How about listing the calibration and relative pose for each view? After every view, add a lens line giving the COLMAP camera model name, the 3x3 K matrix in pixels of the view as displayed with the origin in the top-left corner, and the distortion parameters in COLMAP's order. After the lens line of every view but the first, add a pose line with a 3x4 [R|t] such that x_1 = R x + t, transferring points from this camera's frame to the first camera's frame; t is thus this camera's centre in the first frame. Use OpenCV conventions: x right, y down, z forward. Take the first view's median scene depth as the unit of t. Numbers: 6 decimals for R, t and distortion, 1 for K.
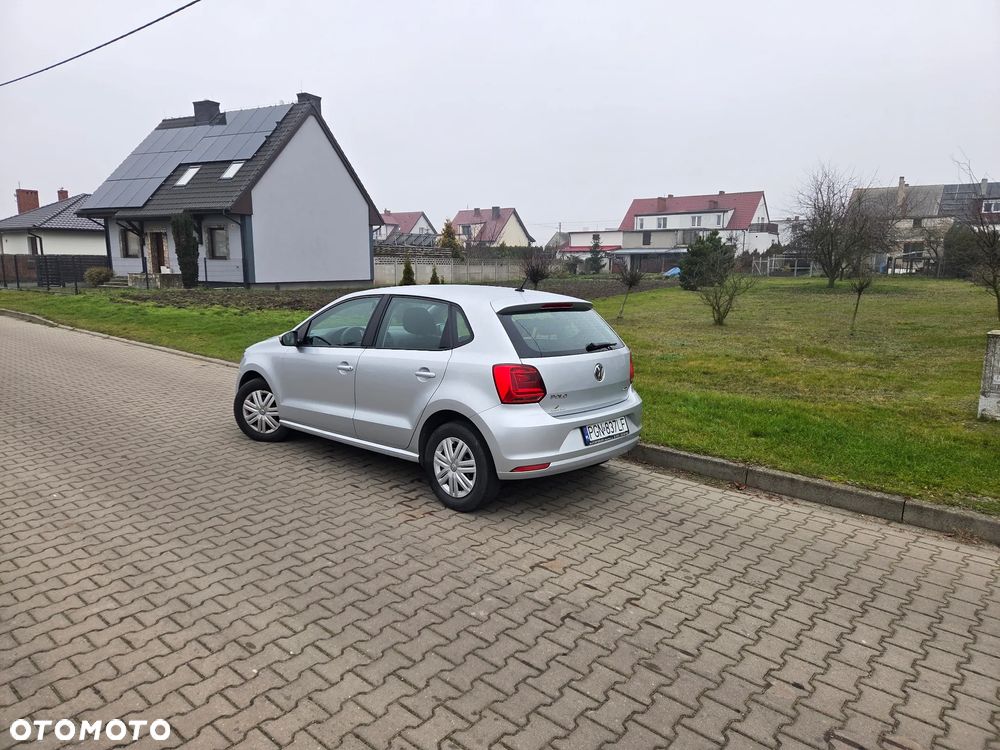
lens RADIAL K [[663.5, 0, 497.2], [0, 663.5, 362.0], [0, 0, 1]] dist [0.088928, -0.067993]
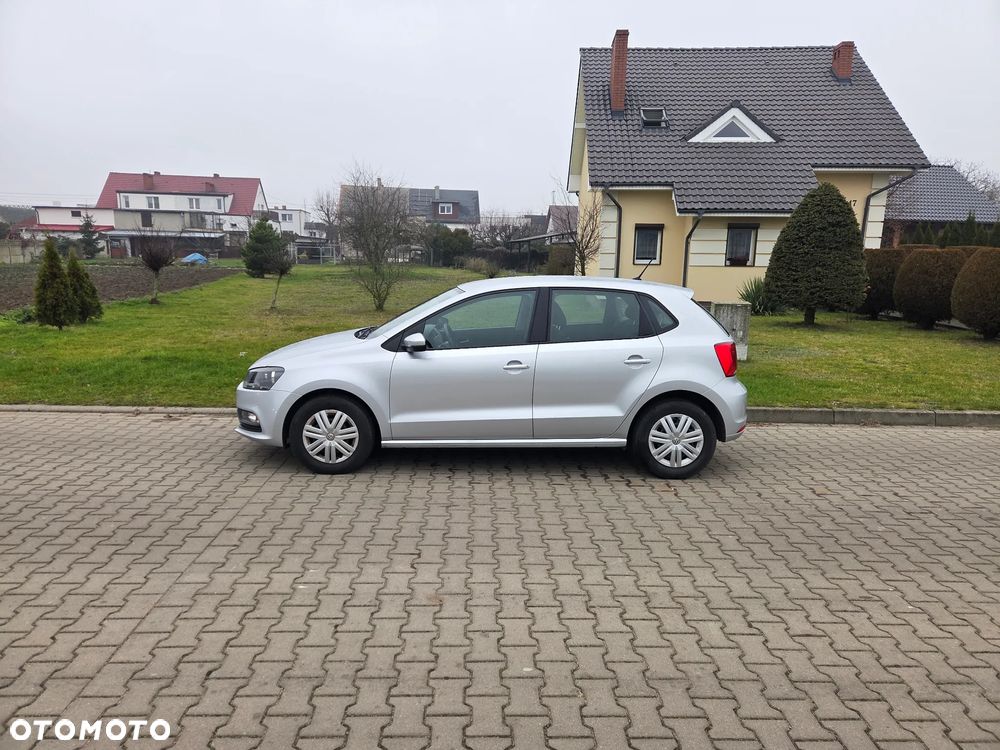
lens RADIAL K [[663.5, 0, 494.1], [0, 663.5, 370.8], [0, 0, 1]] dist [0.088928, -0.067993]
pose [[0.735807, -0.110577, 0.668103, -0.888842], [0.088788, 0.993815, 0.066700, -0.051094], [-0.671346, 0.010241, 0.741074, 0.329781]]
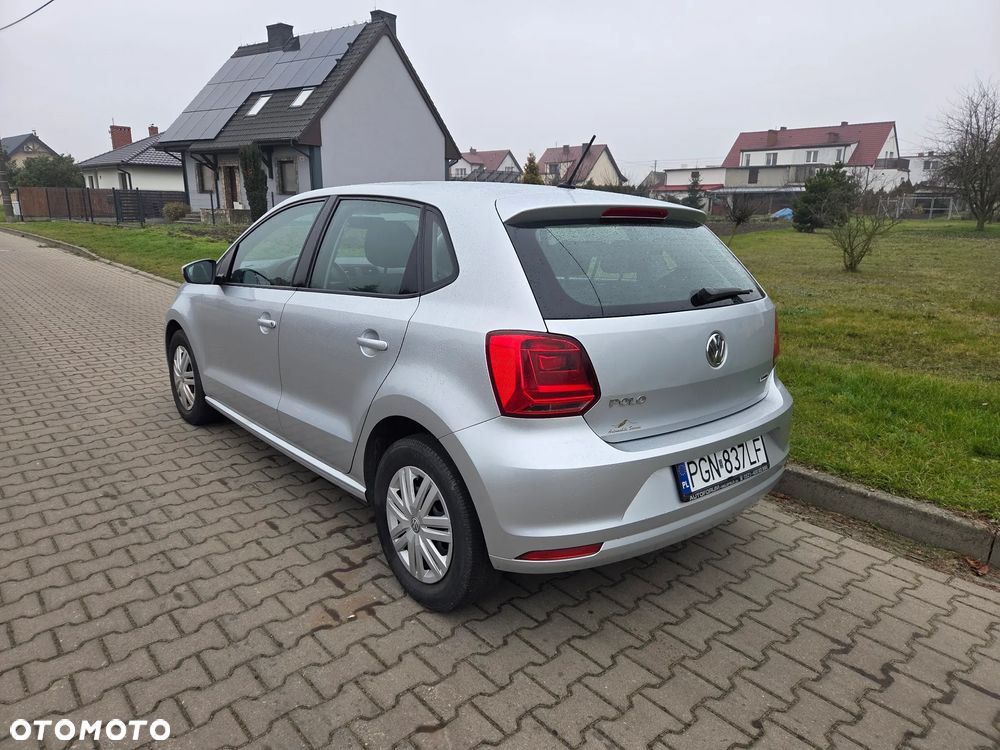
lens RADIAL K [[663.5, 0, 494.8], [0, 663.5, 368.2], [0, 0, 1]] dist [0.088928, -0.067993]
pose [[0.991135, 0.036806, -0.127657, 0.049247], [-0.025180, 0.995485, 0.091520, -0.009985], [0.130449, -0.087494, 0.987587, 0.441899]]
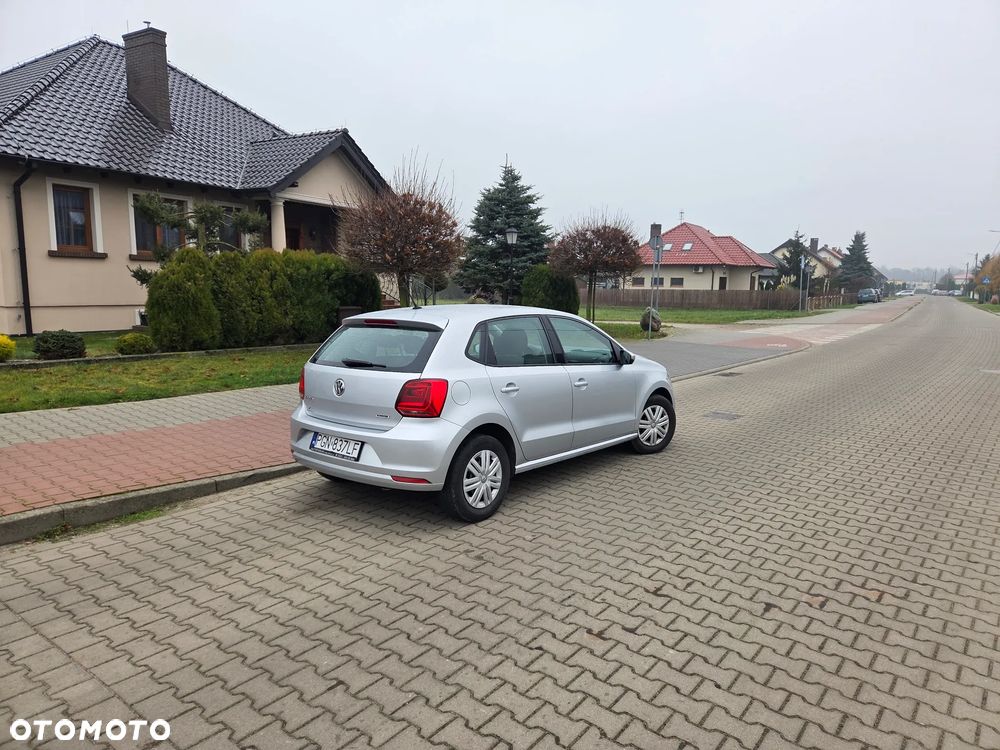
lens RADIAL K [[663.5, 0, 511.2], [0, 663.5, 374.8], [0, 0, 1]] dist [0.088928, -0.067993]
pose [[0.037157, 0.109376, -0.993306, 1.042392], [-0.151524, 0.983116, 0.102586, -0.130263], [0.987755, 0.146697, 0.053102, 1.078195]]
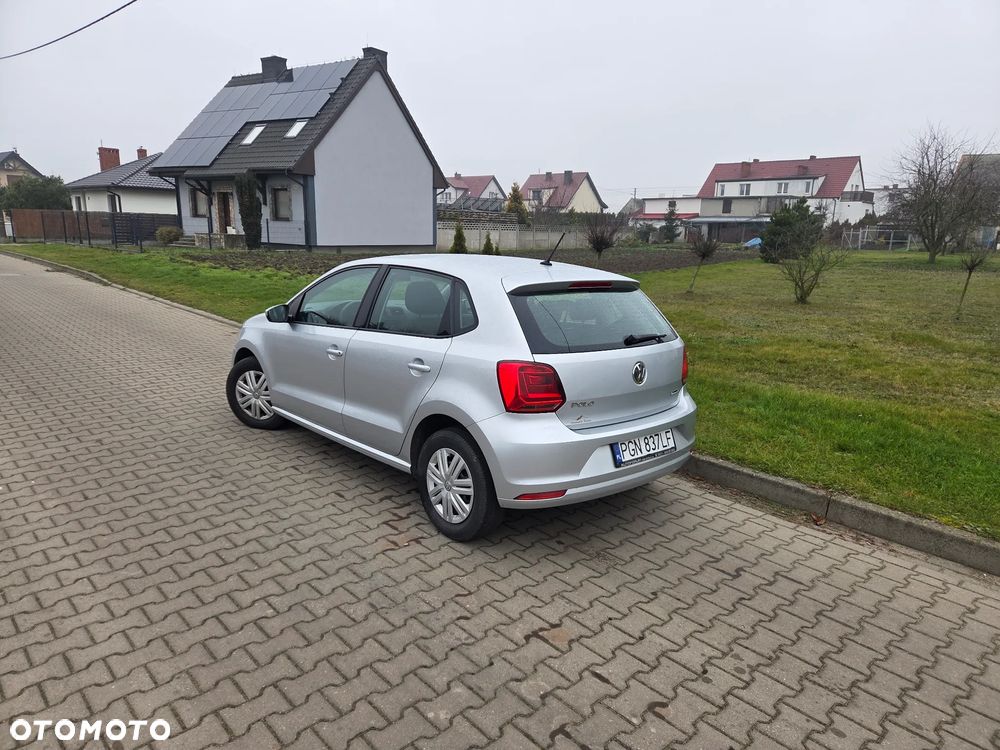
lens RADIAL K [[663.5, 0, 503.5], [0, 663.5, 371.4], [0, 0, 1]] dist [0.088928, -0.067993]
pose [[0.995195, 0.038897, -0.089850, 0.058804], [-0.033247, 0.997425, 0.063550, -0.027660], [0.092090, -0.060258, 0.993926, 0.189999]]
